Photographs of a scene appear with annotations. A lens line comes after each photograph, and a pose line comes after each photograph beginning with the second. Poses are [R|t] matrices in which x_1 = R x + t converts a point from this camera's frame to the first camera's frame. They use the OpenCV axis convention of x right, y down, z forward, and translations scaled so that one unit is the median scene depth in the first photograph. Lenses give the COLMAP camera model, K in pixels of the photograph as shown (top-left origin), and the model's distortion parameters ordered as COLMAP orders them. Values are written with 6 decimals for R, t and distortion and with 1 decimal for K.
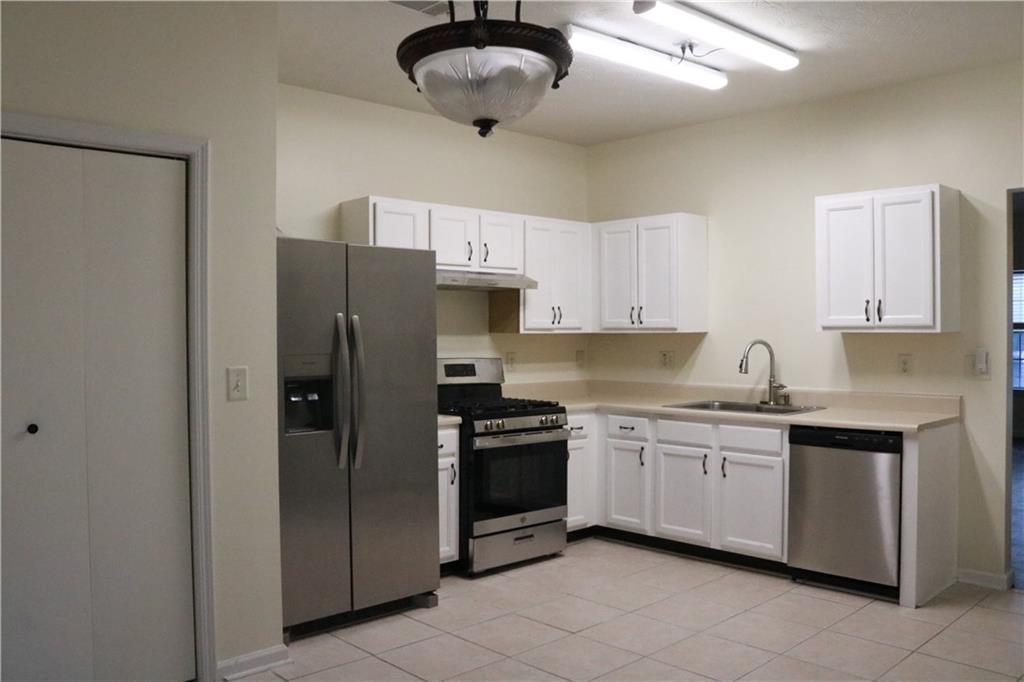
lens RADIAL K [[848.2, 0, 512.4], [0, 848.2, 345.7], [0, 0, 1]] dist [-0.159944, 0.134644]
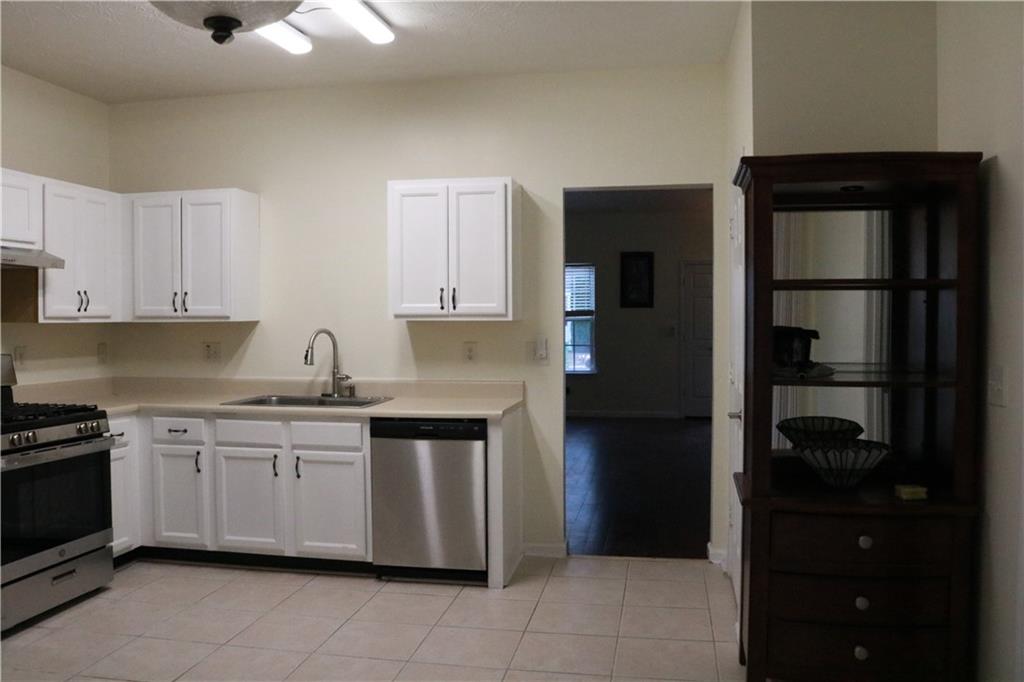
lens RADIAL K [[848.2, 0, 512.4], [0, 848.2, 345.7], [0, 0, 1]] dist [-0.159944, 0.134644]
pose [[0.807862, -0.017073, 0.589124, -0.092740], [0.009004, 0.999821, 0.016629, -0.001817], [-0.589302, -0.008130, 0.807872, 0.111778]]
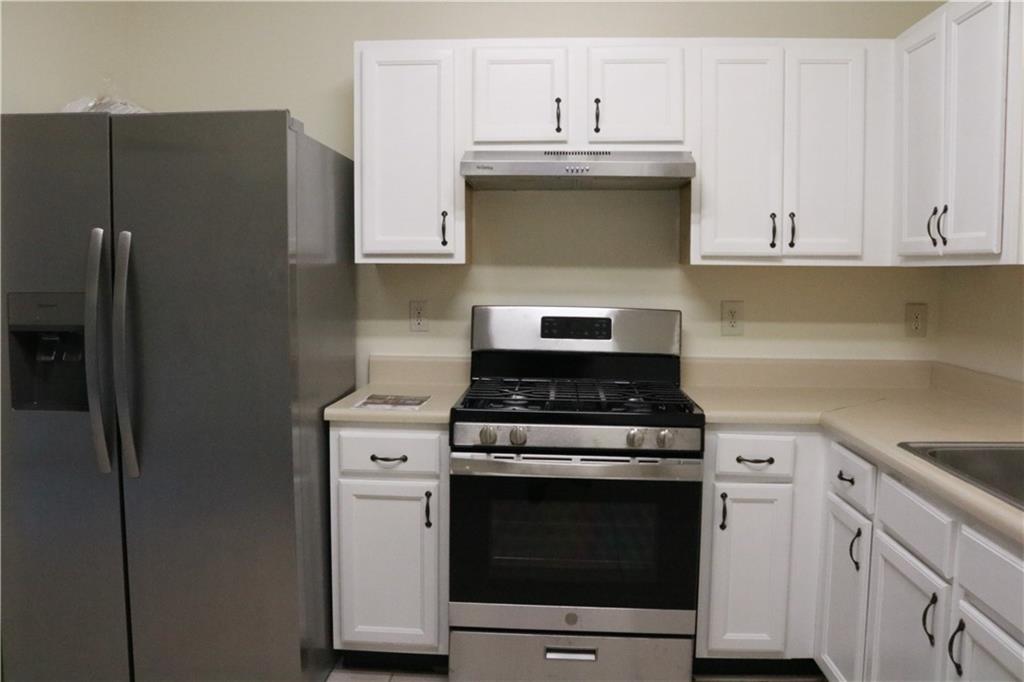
lens RADIAL K [[848.2, 0, 512.4], [0, 848.2, 345.7], [0, 0, 1]] dist [-0.159944, 0.134644]
pose [[0.684581, 0.069009, -0.725663, 0.345526], [-0.017872, 0.996798, 0.077934, -0.003156], [0.728718, -0.040383, 0.683622, 0.609457]]
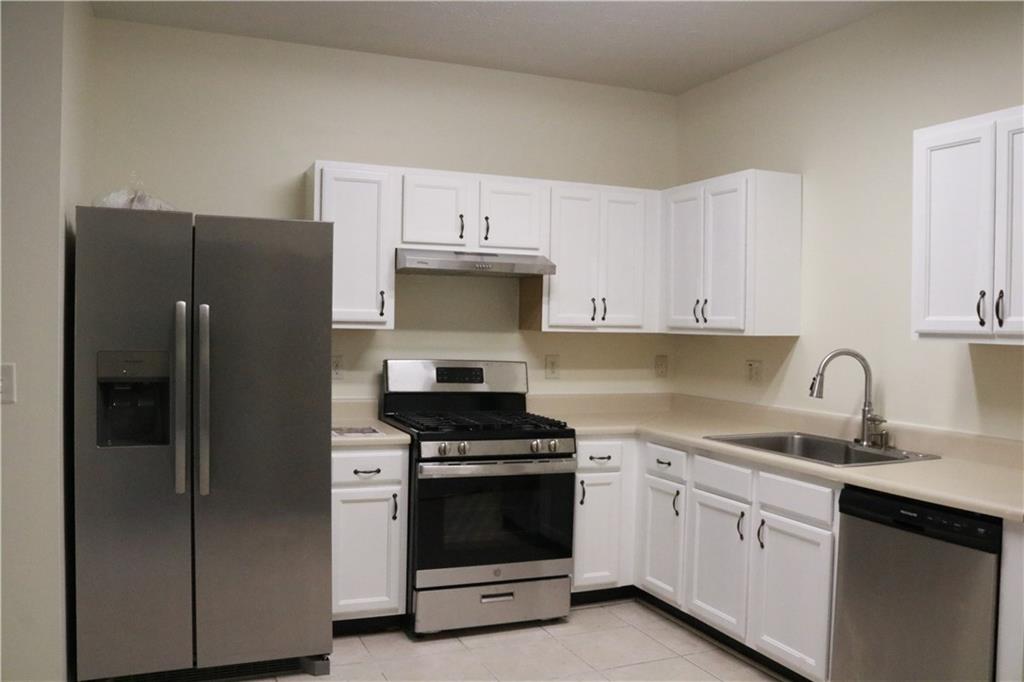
lens RADIAL K [[848.2, 0, 512.4], [0, 848.2, 345.7], [0, 0, 1]] dist [-0.159944, 0.134644]
pose [[0.936419, 0.030565, -0.349550, 0.281532], [-0.027980, 0.999531, 0.012446, -0.011073], [0.349766, -0.001874, 0.936835, 0.277949]]
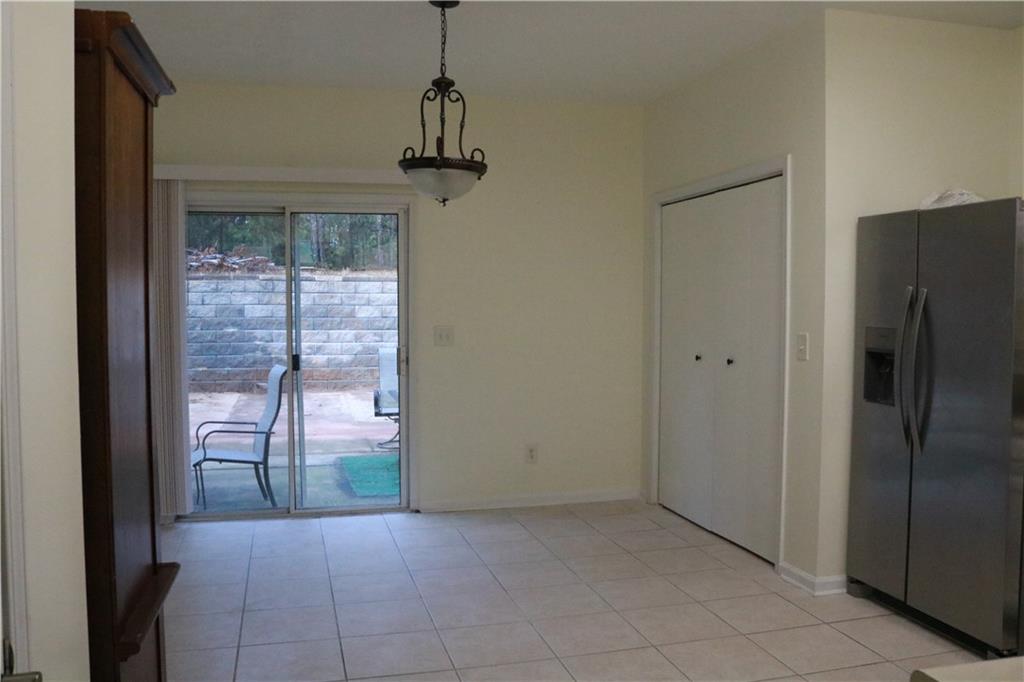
lens RADIAL K [[848.2, 0, 512.4], [0, 848.2, 345.7], [0, 0, 1]] dist [-0.159944, 0.134644]
pose [[-0.478648, 0.048280, -0.876679, 0.624770], [-0.014194, 0.997931, 0.062707, -0.017856], [0.877892, 0.042458, -0.476972, 0.795728]]
